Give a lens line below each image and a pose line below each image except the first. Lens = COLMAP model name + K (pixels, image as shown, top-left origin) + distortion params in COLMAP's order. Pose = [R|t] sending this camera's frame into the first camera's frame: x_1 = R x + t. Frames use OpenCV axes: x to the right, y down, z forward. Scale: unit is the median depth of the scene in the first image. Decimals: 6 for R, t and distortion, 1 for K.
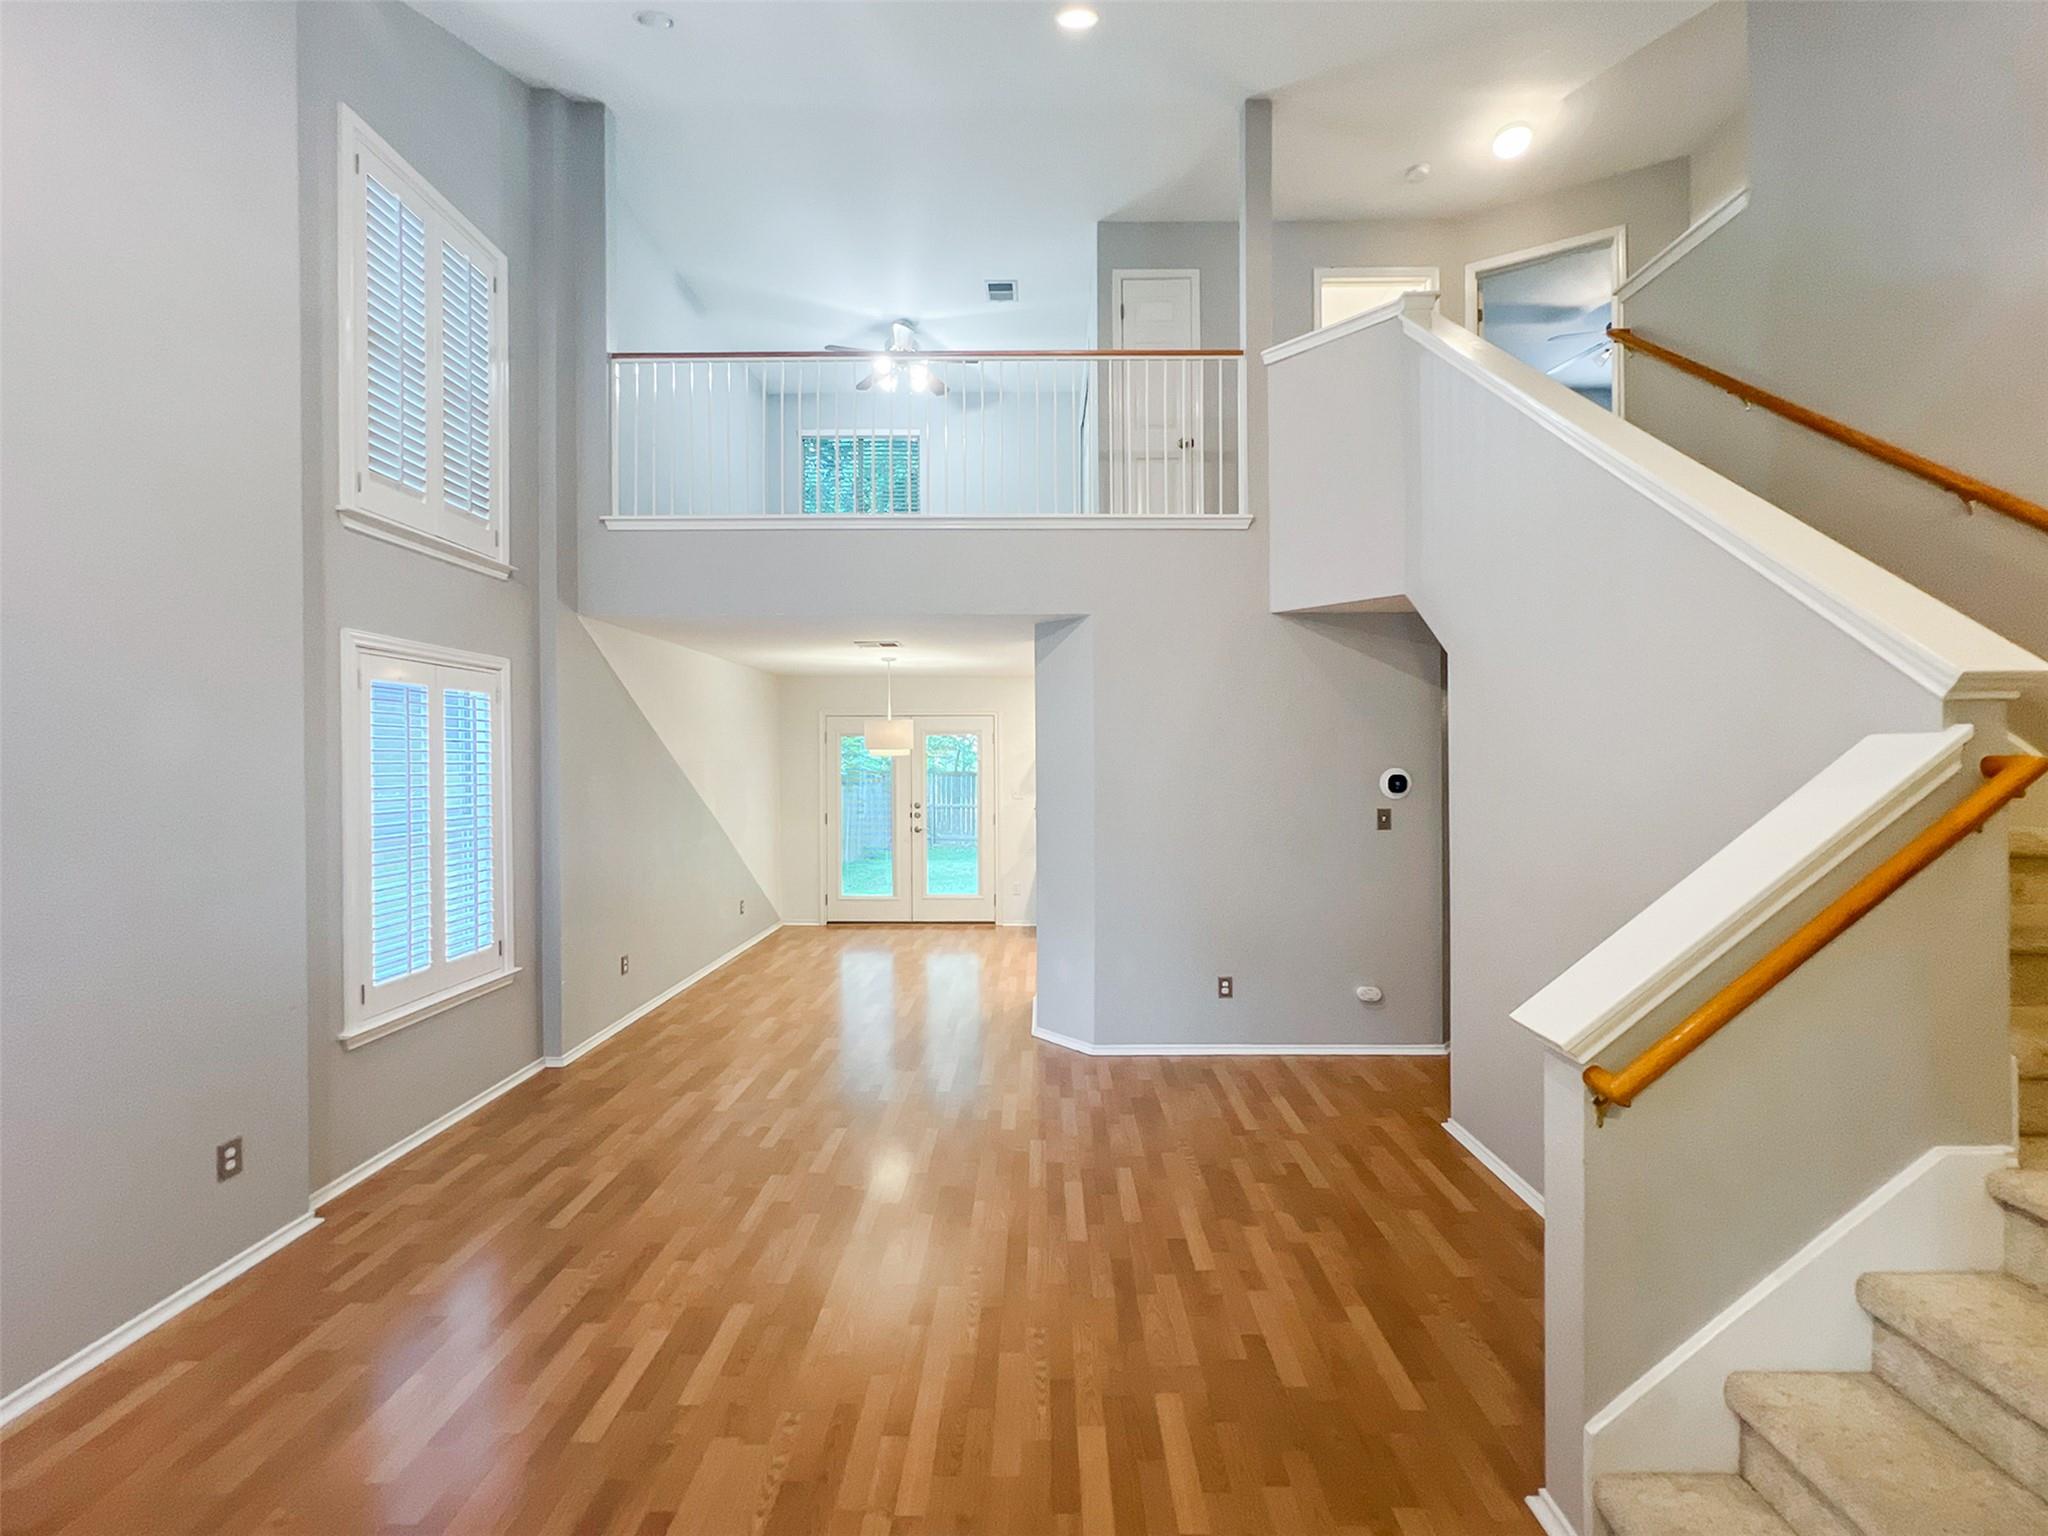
lens RADIAL K [[822.2, 0, 1030.4], [0, 822.2, 771.4], [0, 0, 1]] dist [0.011242, -0.000283]
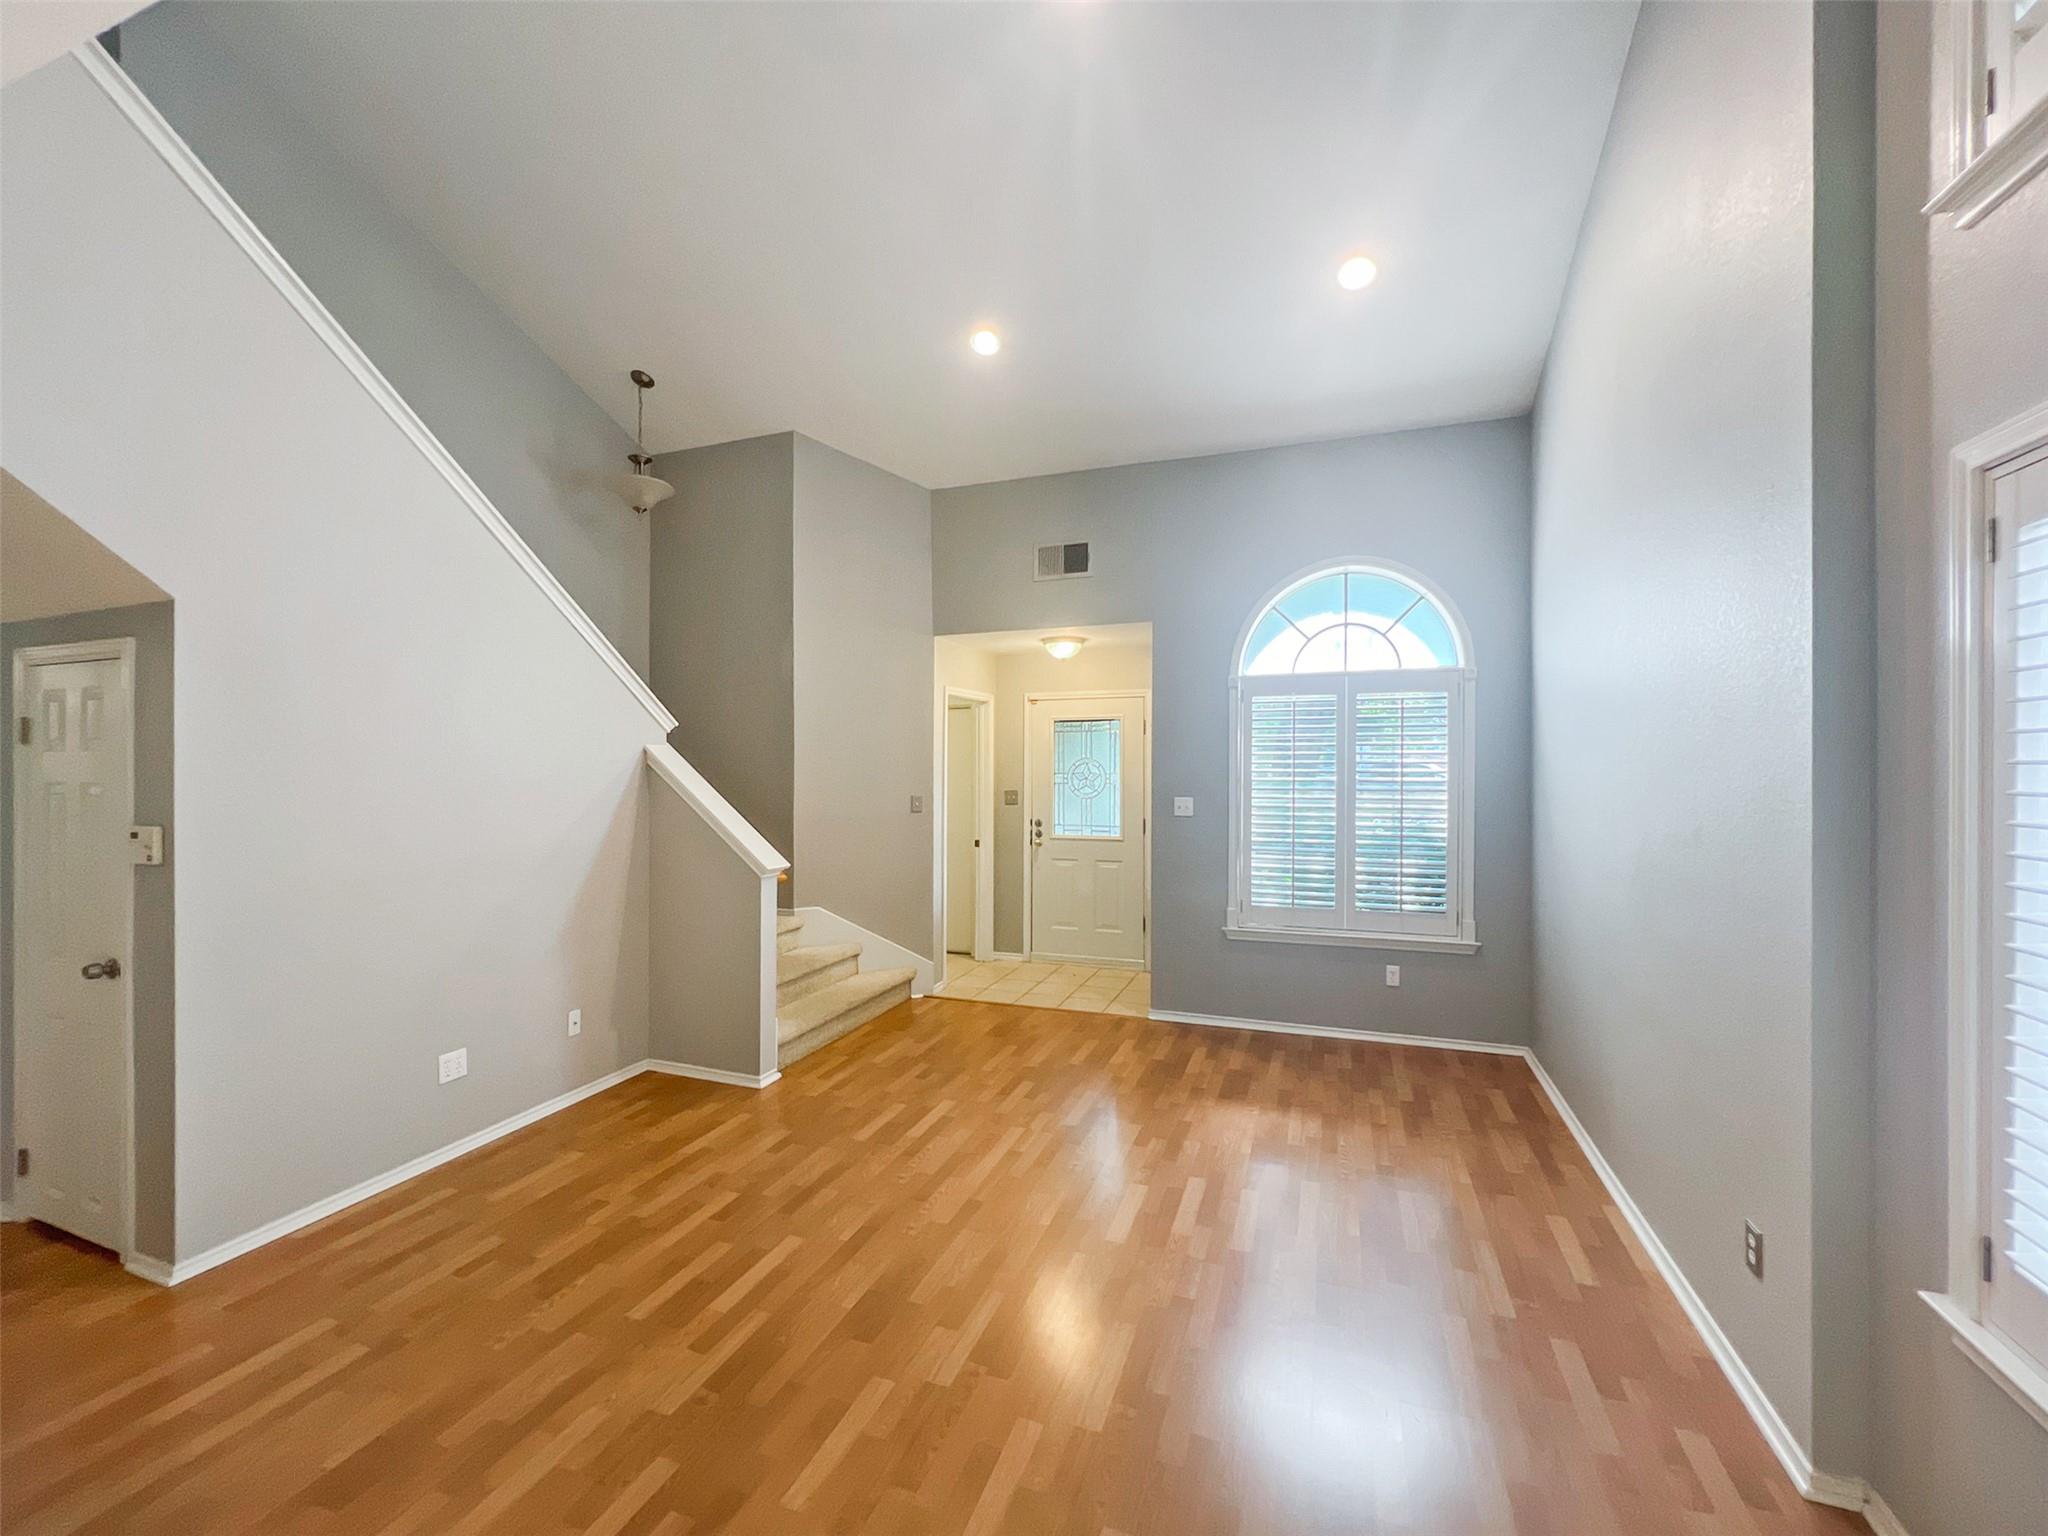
lens RADIAL K [[822.2, 0, 1031.7], [0, 822.2, 762.6], [0, 0, 1]] dist [0.011242, -0.000283]
pose [[-0.944351, 0.006055, 0.328884, -0.474791], [0.012911, 0.999742, 0.018666, -0.016548], [-0.328686, 0.021873, -0.944186, 1.613097]]
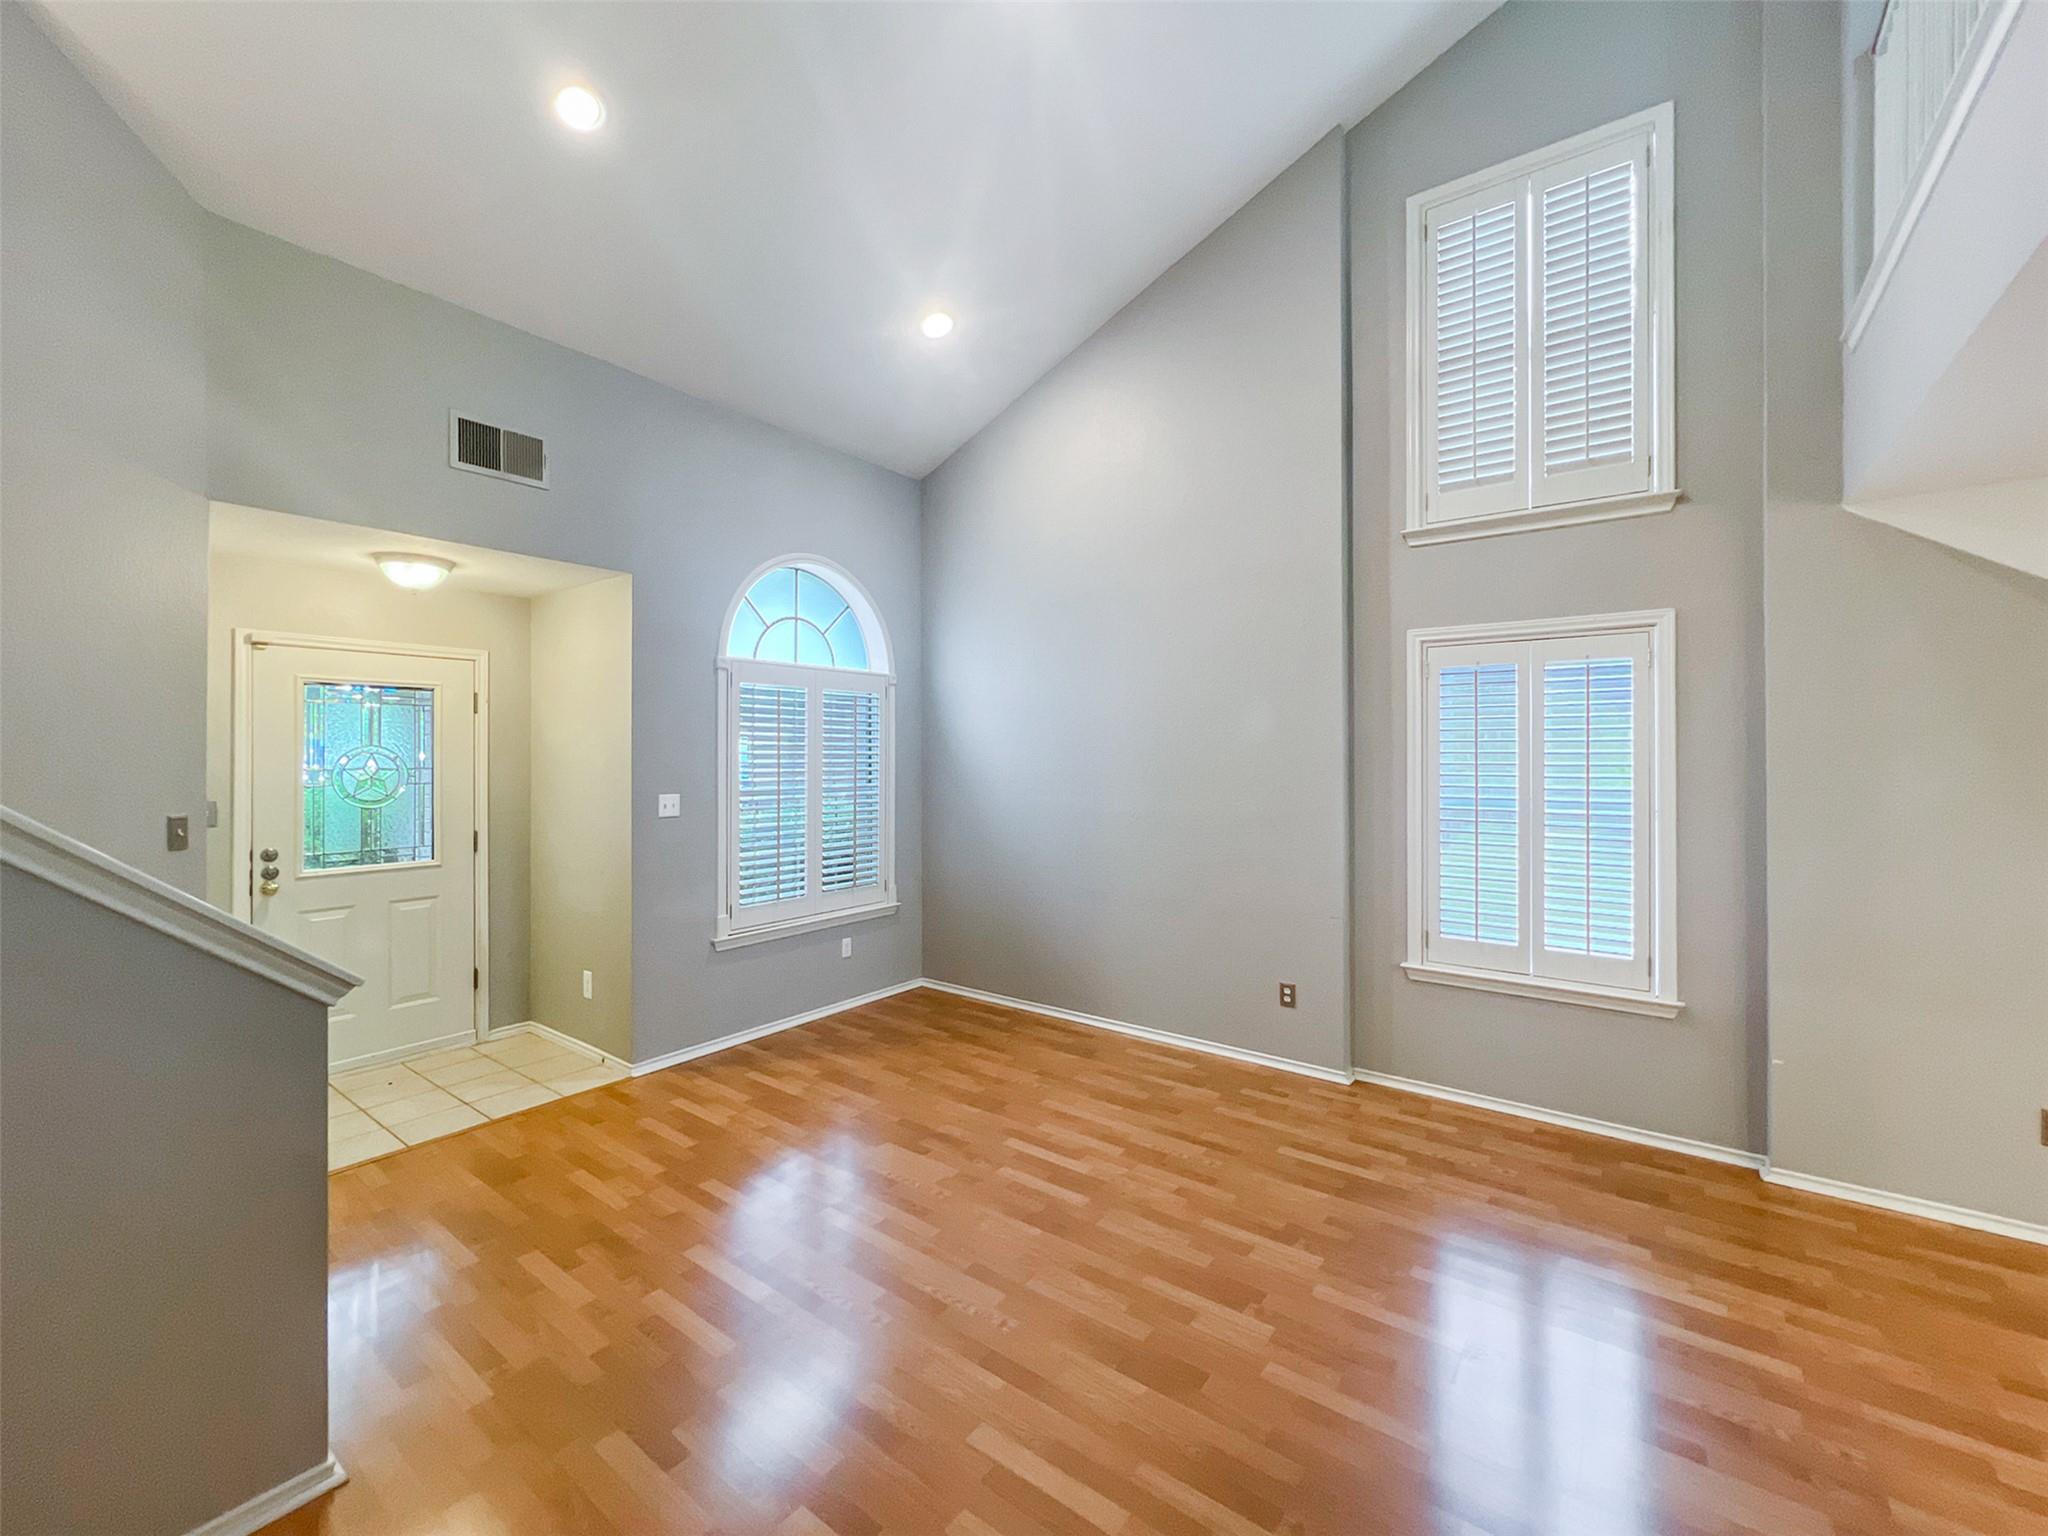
lens RADIAL K [[854.0, 0, 991.7], [0, 854.0, 756.4], [0, 0, 1]] dist [0.005634, 0.001747]
pose [[-0.608835, 0.002054, -0.793294, 0.535469], [-0.010244, 0.999893, 0.010451, 0.005029], [0.793231, 0.014490, -0.608749, 1.259985]]
